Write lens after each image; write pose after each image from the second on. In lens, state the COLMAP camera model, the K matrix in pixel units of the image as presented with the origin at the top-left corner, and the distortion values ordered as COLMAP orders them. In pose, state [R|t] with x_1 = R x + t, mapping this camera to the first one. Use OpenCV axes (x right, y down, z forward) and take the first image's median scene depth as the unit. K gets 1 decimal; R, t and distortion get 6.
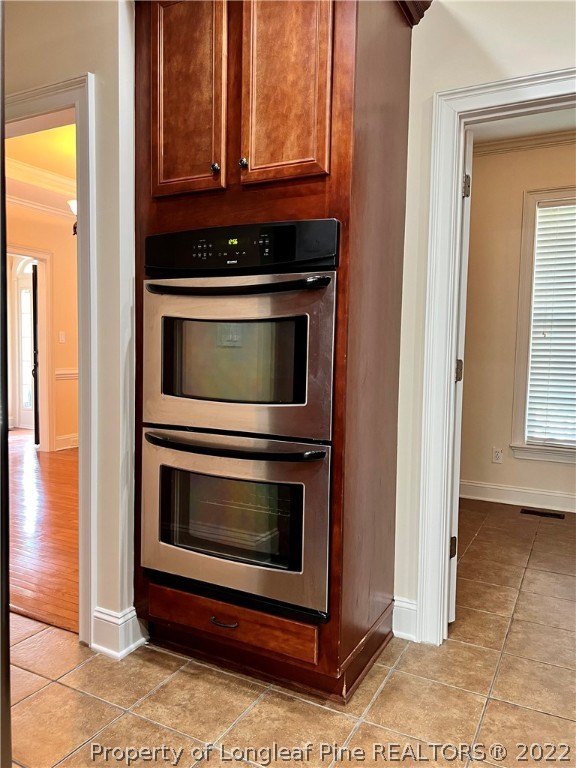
lens RADIAL K [[578.0, 0, 288.5], [0, 578.0, 383.5], [0, 0, 1]] dist [0.070850, -0.084863]
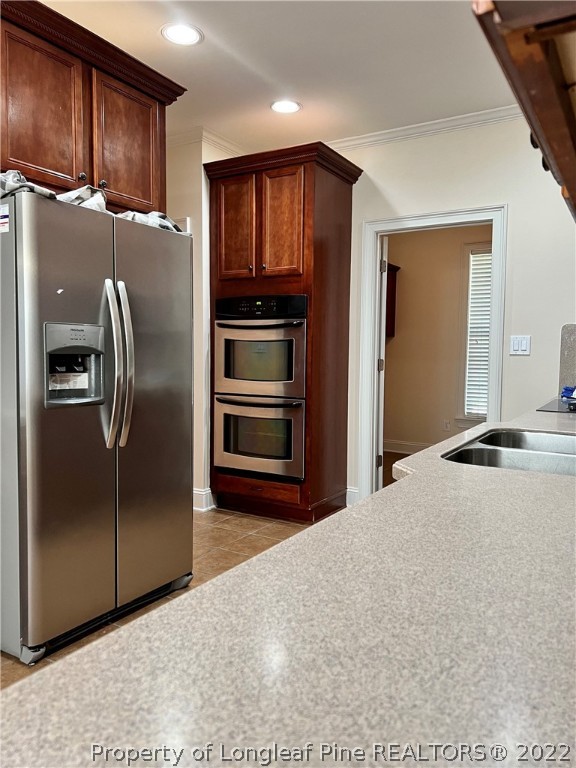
lens RADIAL K [[578.0, 0, 288.5], [0, 578.0, 383.5], [0, 0, 1]] dist [0.070850, -0.084863]
pose [[0.998081, -0.006240, -0.061602, 0.129230], [0.006072, 0.999977, -0.002912, 0.046398], [0.061619, 0.002532, 0.998097, -1.004208]]
